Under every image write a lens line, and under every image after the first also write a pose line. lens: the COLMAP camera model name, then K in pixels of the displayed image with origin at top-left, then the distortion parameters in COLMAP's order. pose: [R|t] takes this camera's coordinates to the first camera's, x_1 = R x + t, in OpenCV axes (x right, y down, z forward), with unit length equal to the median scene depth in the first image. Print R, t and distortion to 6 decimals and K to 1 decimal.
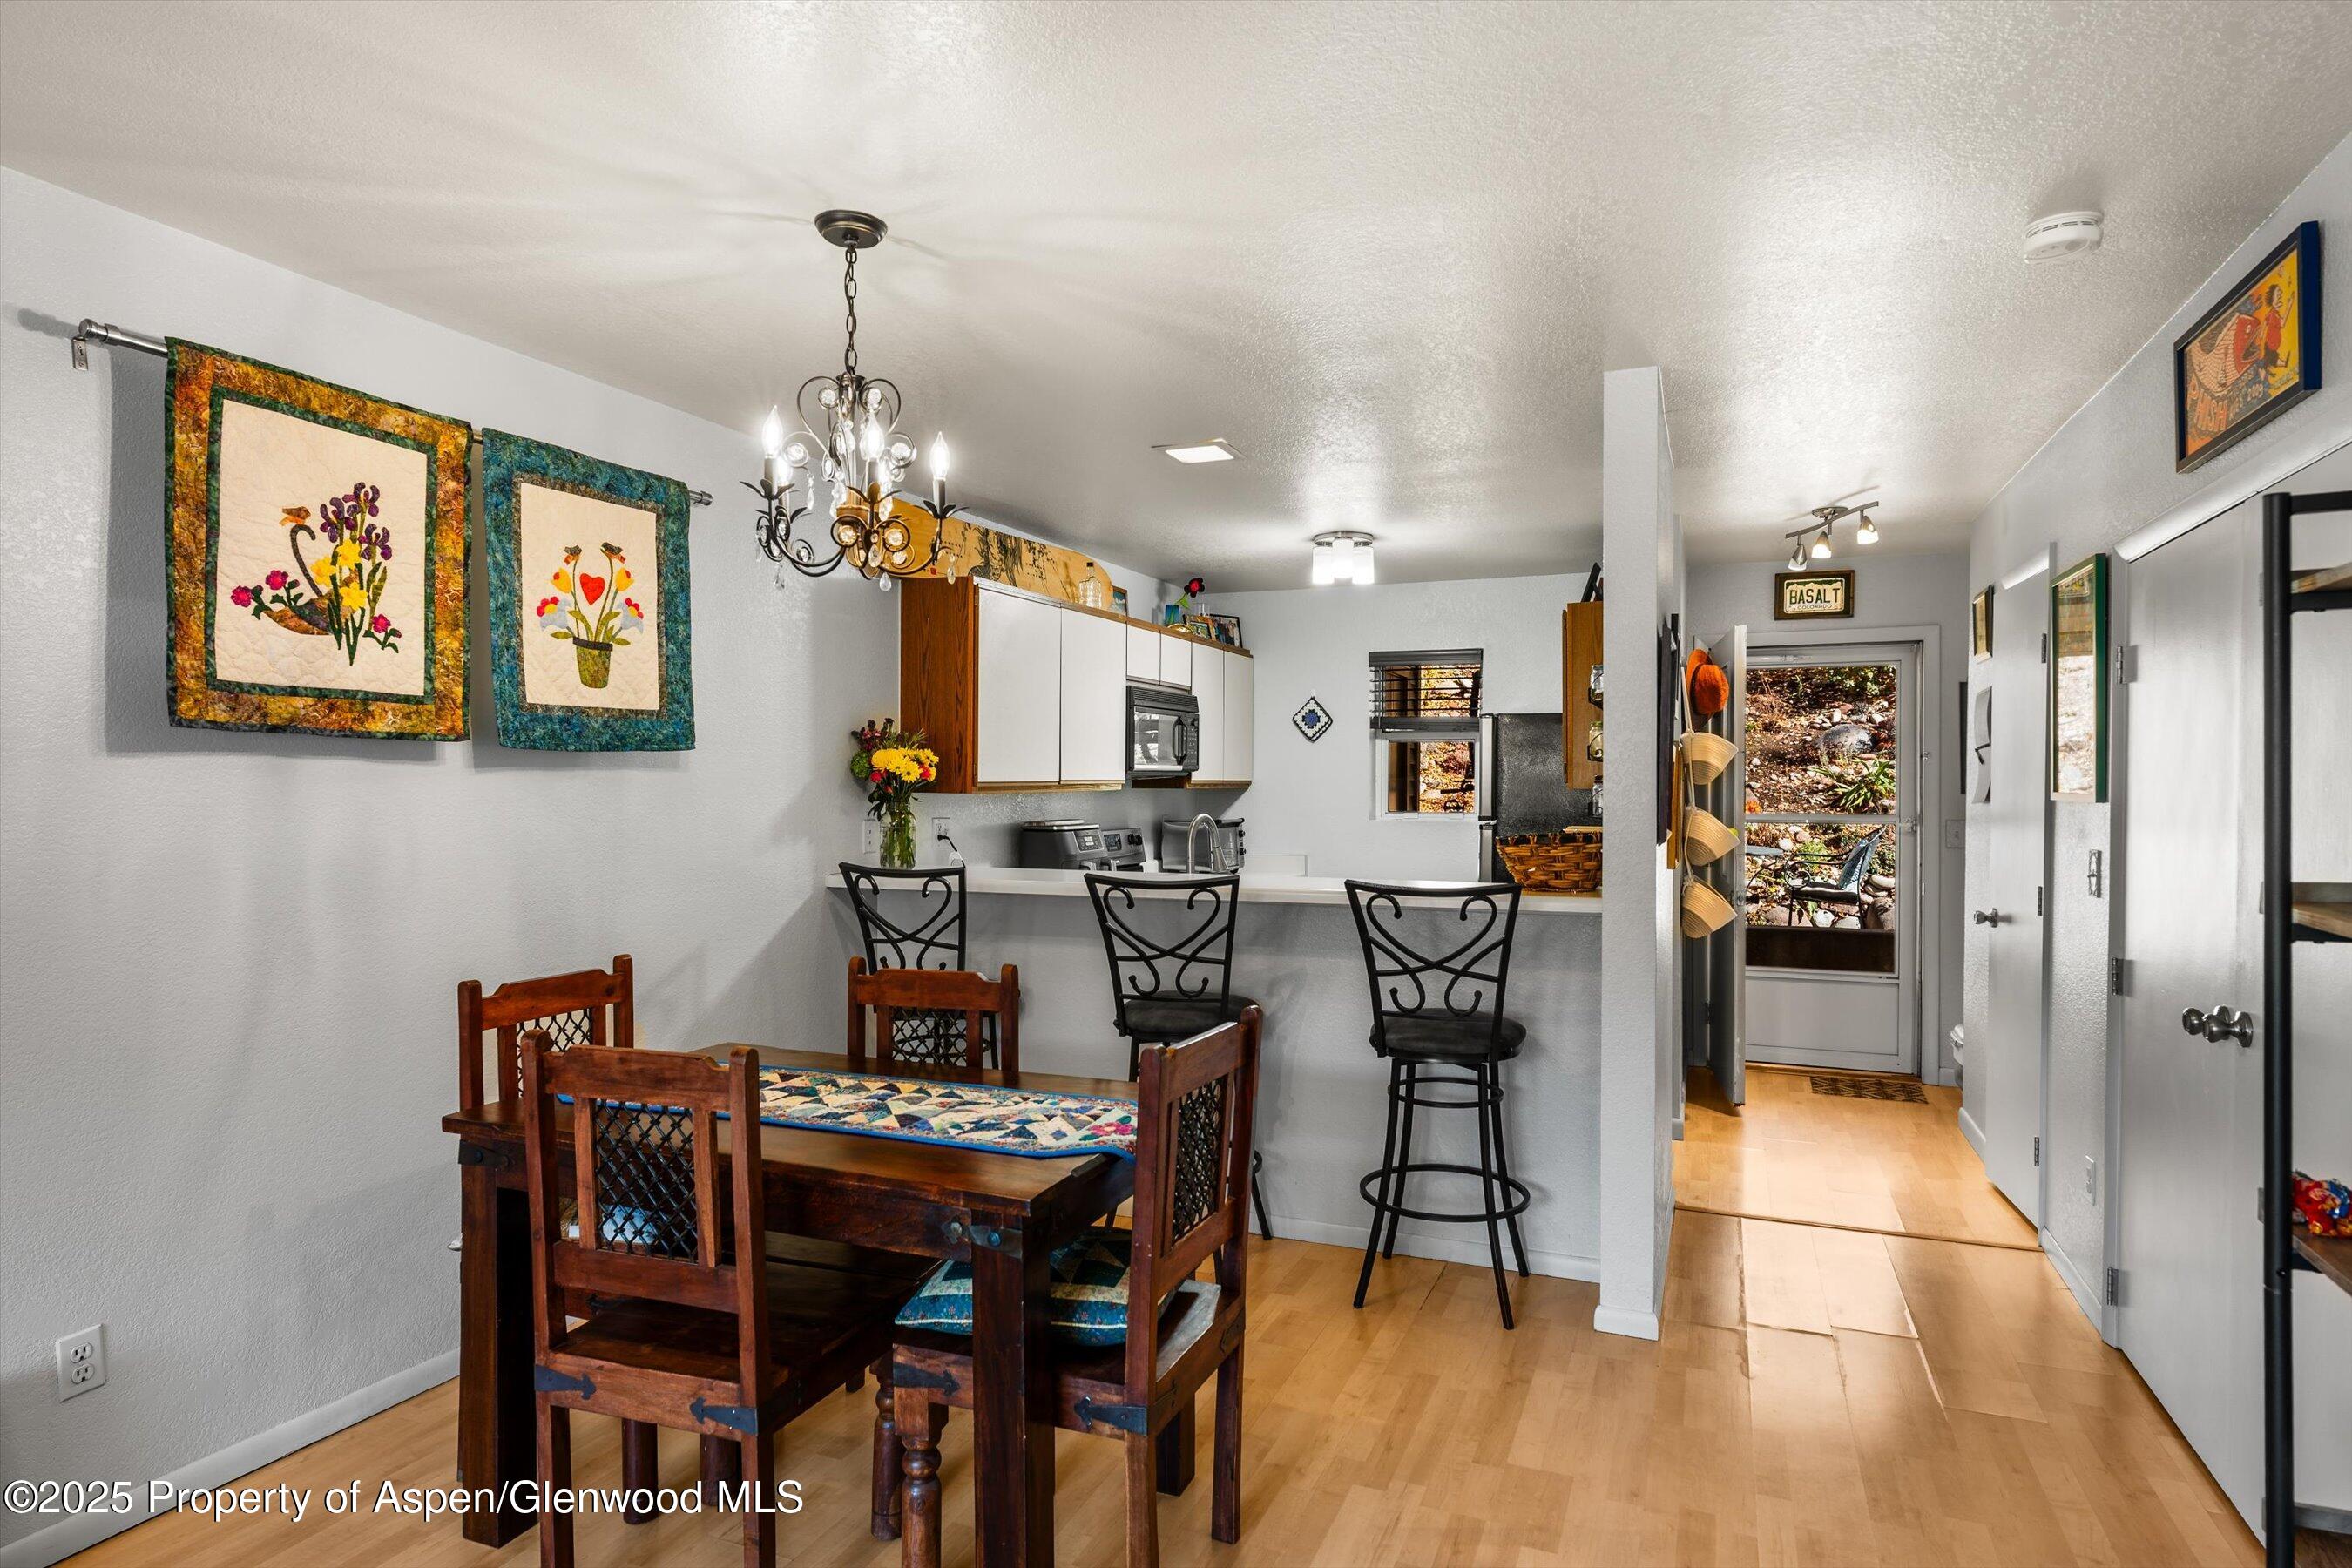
lens RADIAL K [[1316.0, 0, 1170.0], [0, 1316.0, 794.3], [0, 0, 1]] dist [-0.000323, -0.000153]
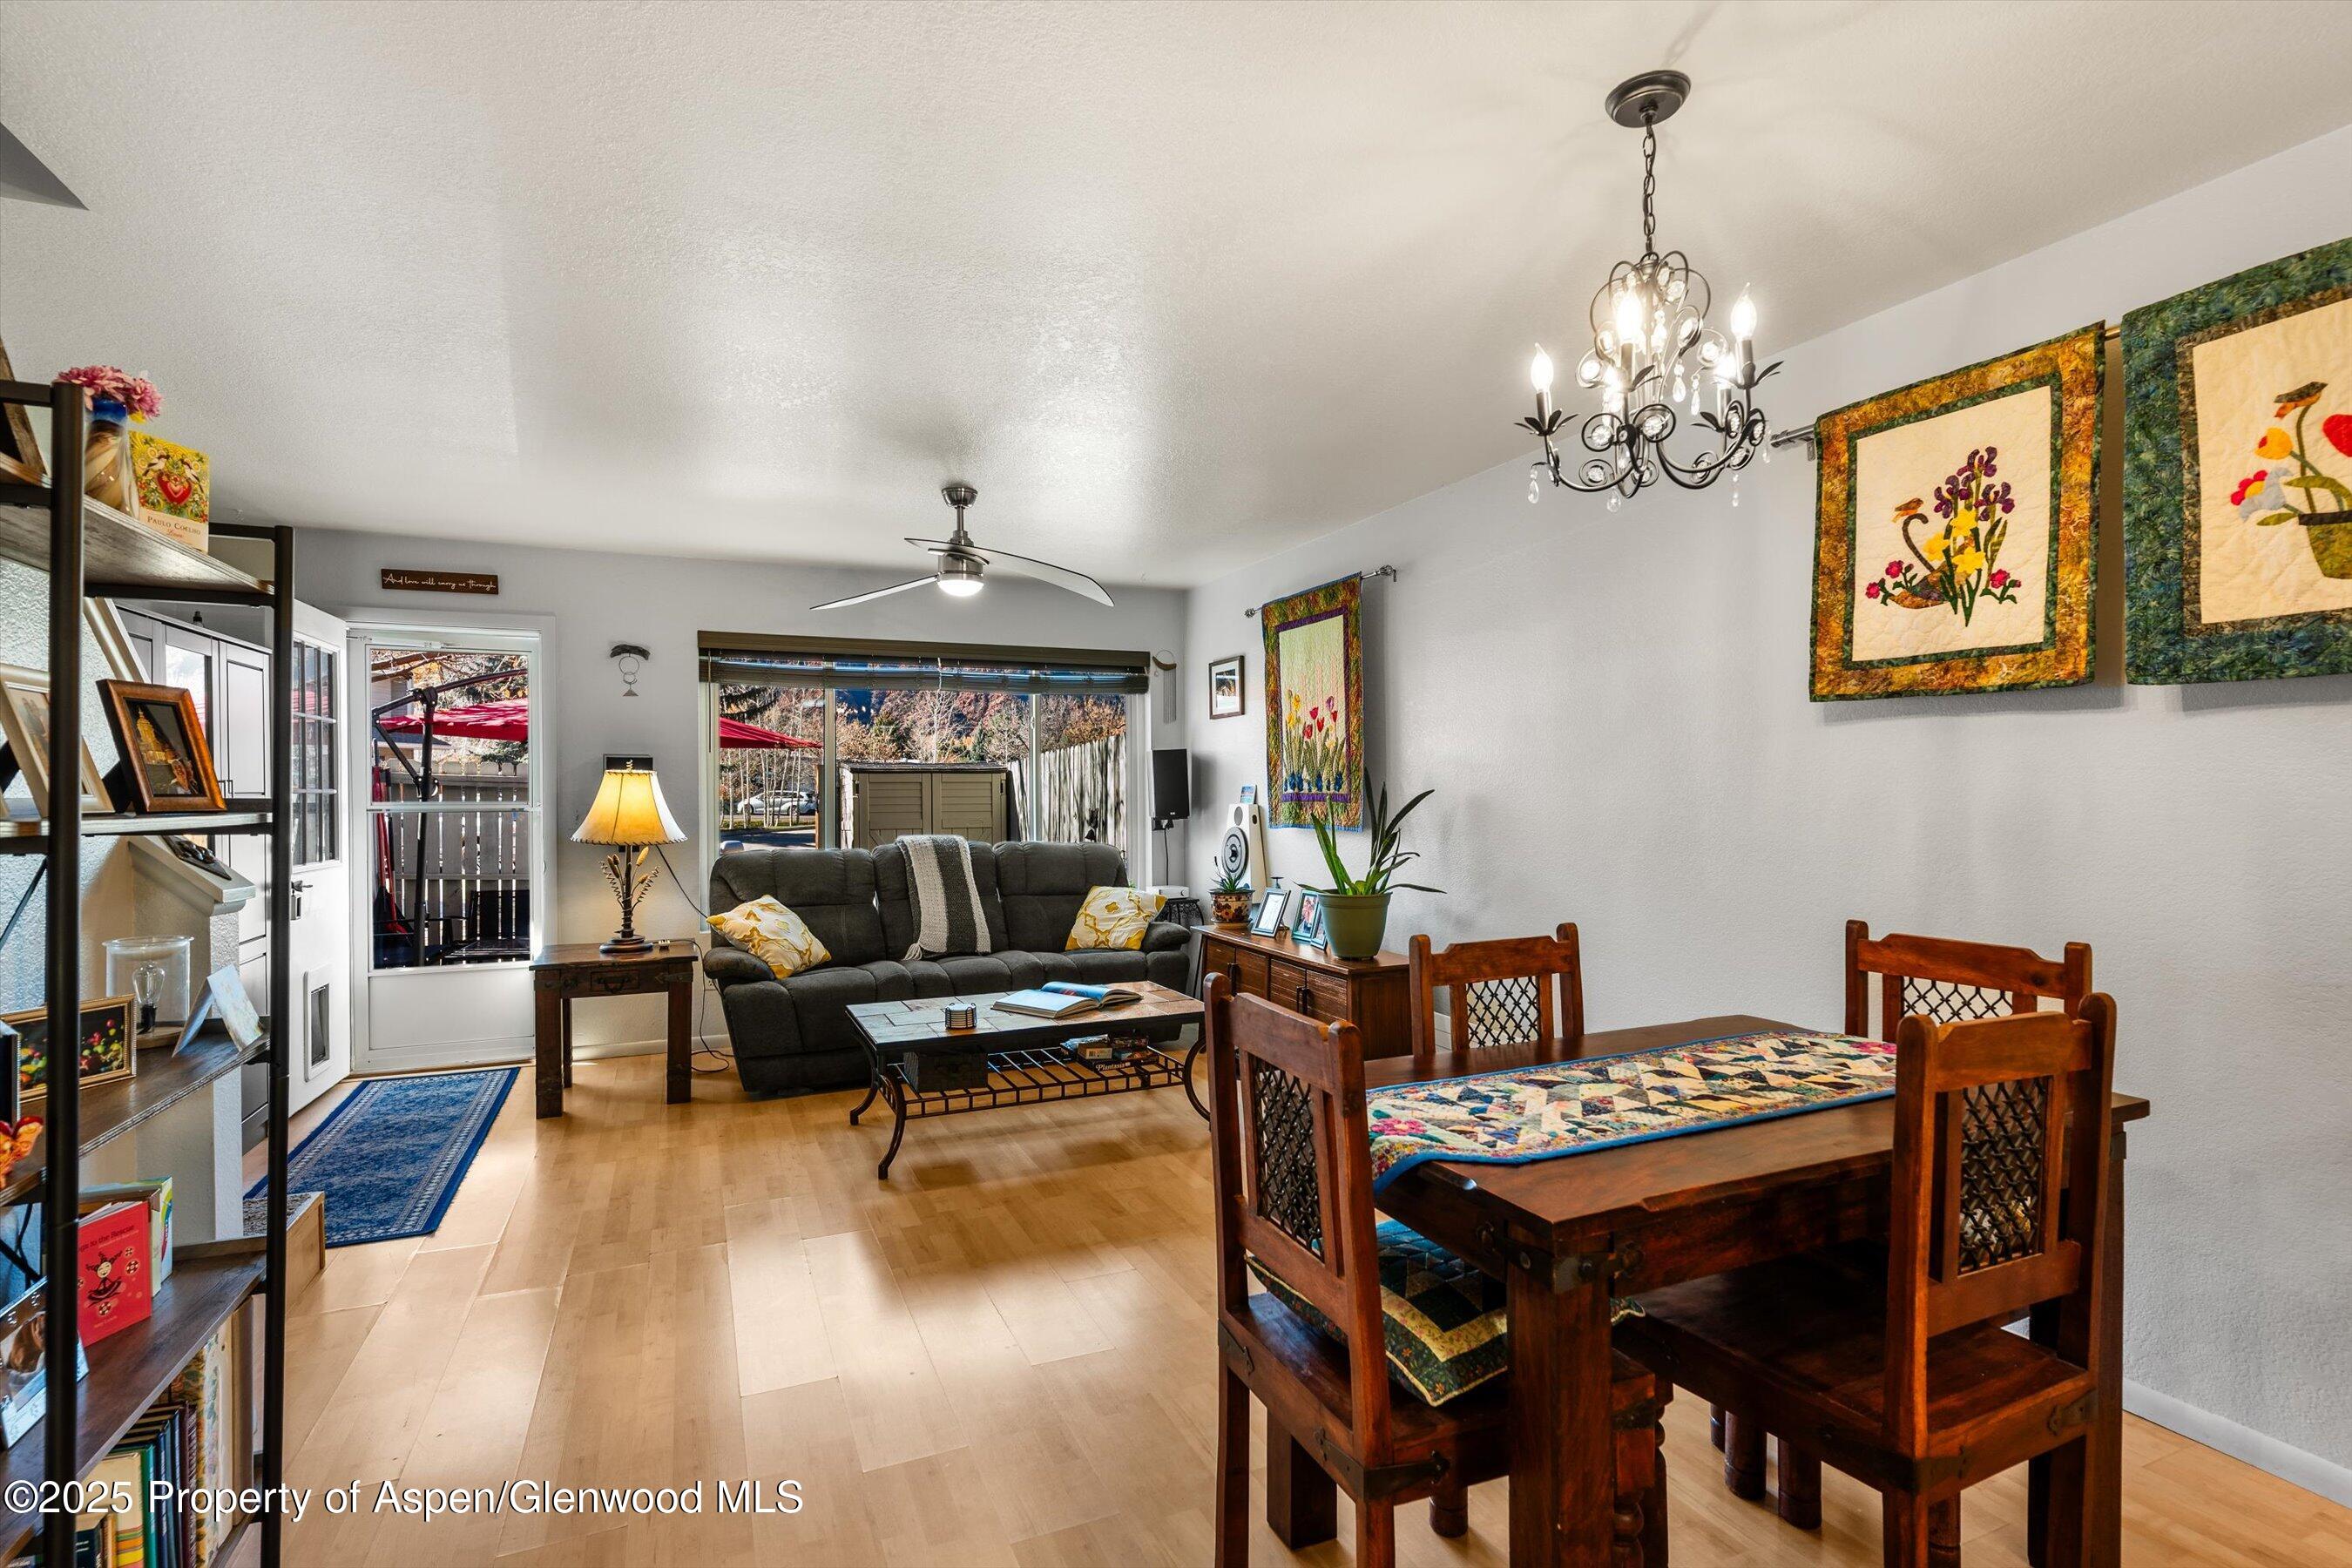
lens RADIAL K [[1127.9, 0, 1172.9], [0, 1127.9, 790.5], [0, 0, 1]] dist [-0.002858, 0.000172]
pose [[-0.696830, 0.002011, -0.717234, 0.473589], [-0.002057, 0.999986, 0.004802, 0.031360], [0.717233, 0.004822, -0.696816, 1.161550]]
